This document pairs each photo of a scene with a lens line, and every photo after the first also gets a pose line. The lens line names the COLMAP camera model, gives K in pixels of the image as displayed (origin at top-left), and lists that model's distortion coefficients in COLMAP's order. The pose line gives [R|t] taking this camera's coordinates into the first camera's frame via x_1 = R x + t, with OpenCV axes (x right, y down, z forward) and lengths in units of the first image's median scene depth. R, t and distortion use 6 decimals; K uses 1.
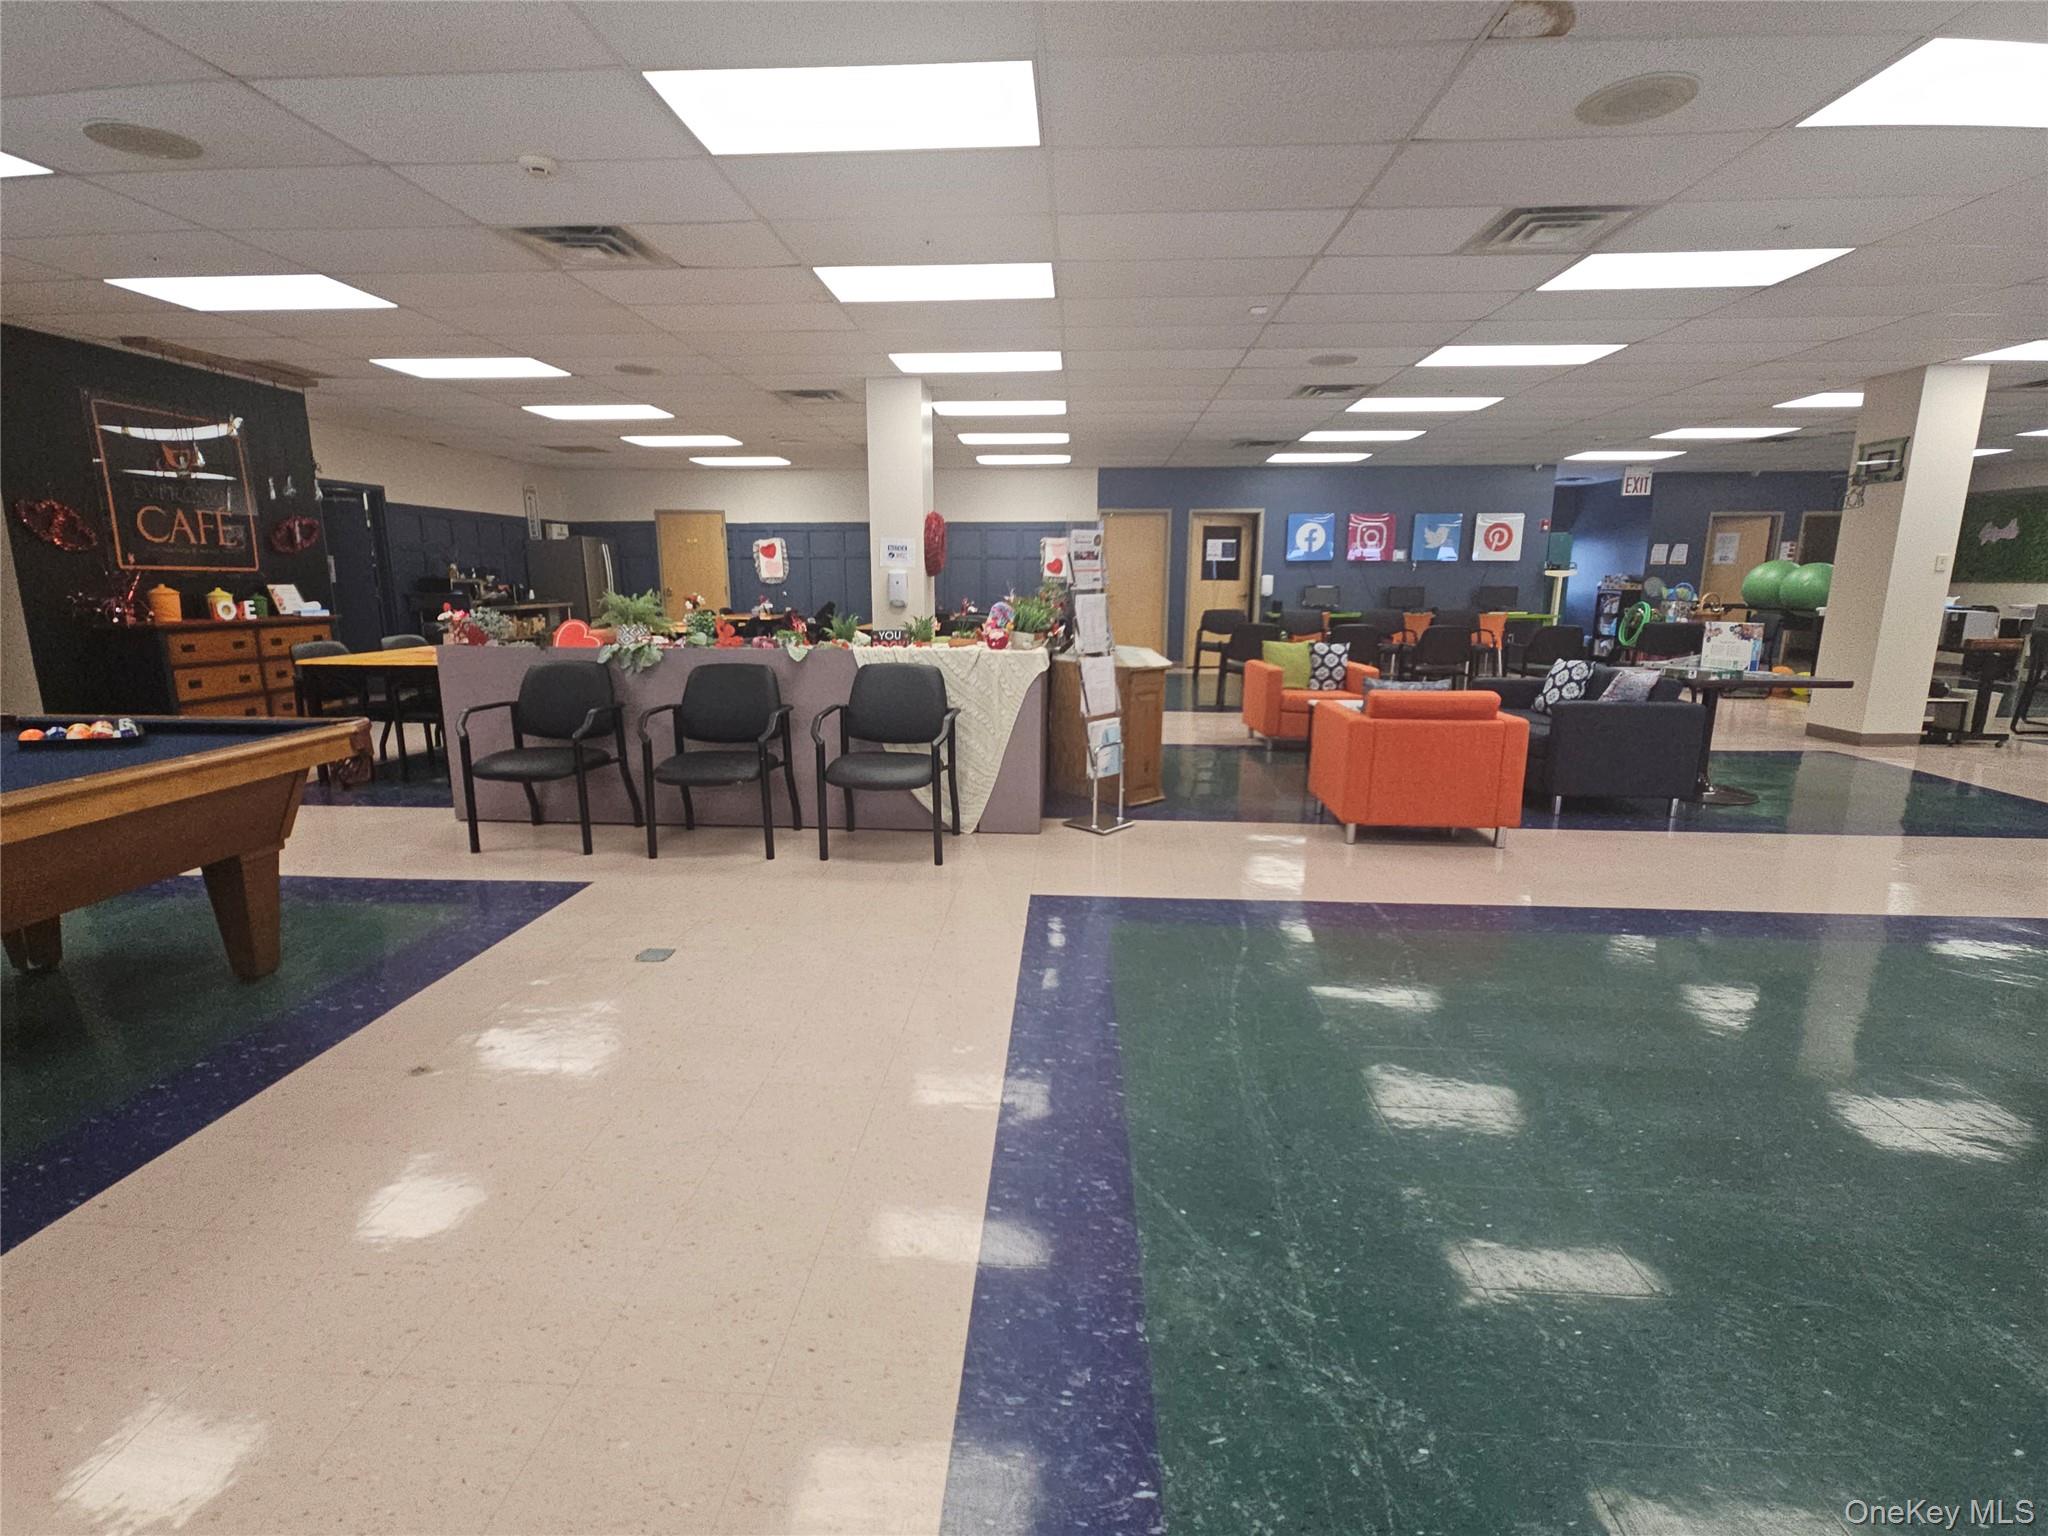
lens RADIAL K [[949.5, 0, 1024.0], [0, 949.5, 768.0], [0, 0, 1]] dist [0.003632, -0.001041]
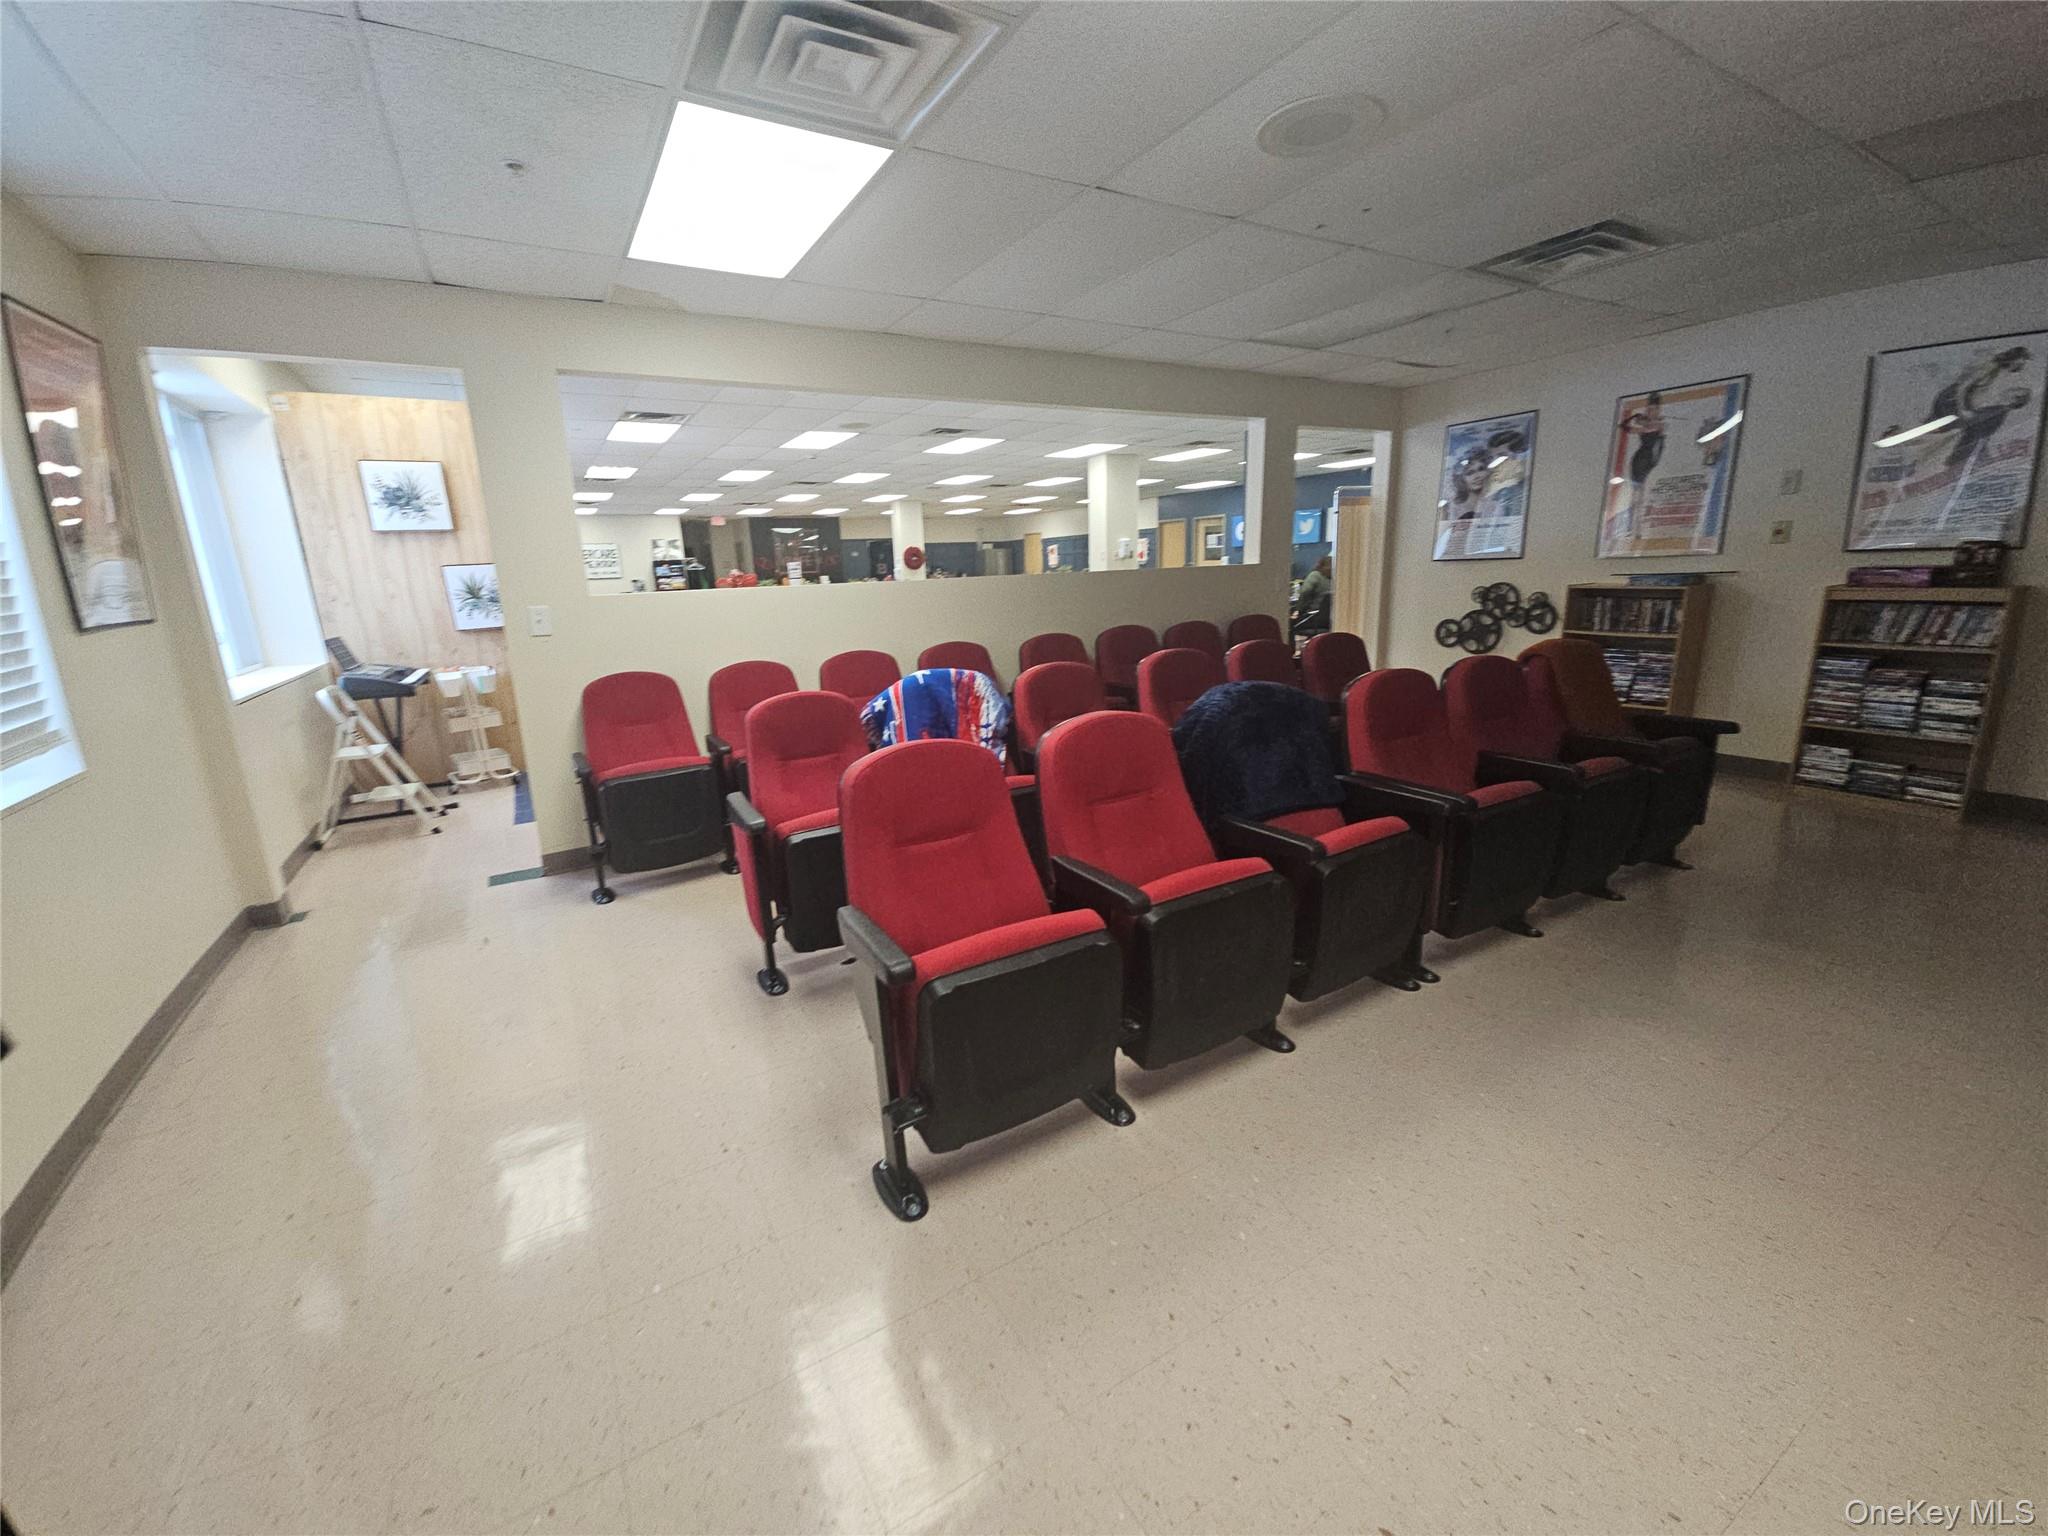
lens RADIAL K [[827.4, 0, 1022.3], [0, 827.4, 771.8], [0, 0, 1]] dist [0.019037, -0.011583]
pose [[0.556185, 0.182663, -0.810736, 2.466689], [-0.148100, 0.981716, 0.119585, 0.060881], [0.817756, 0.053559, 0.573068, -0.071707]]
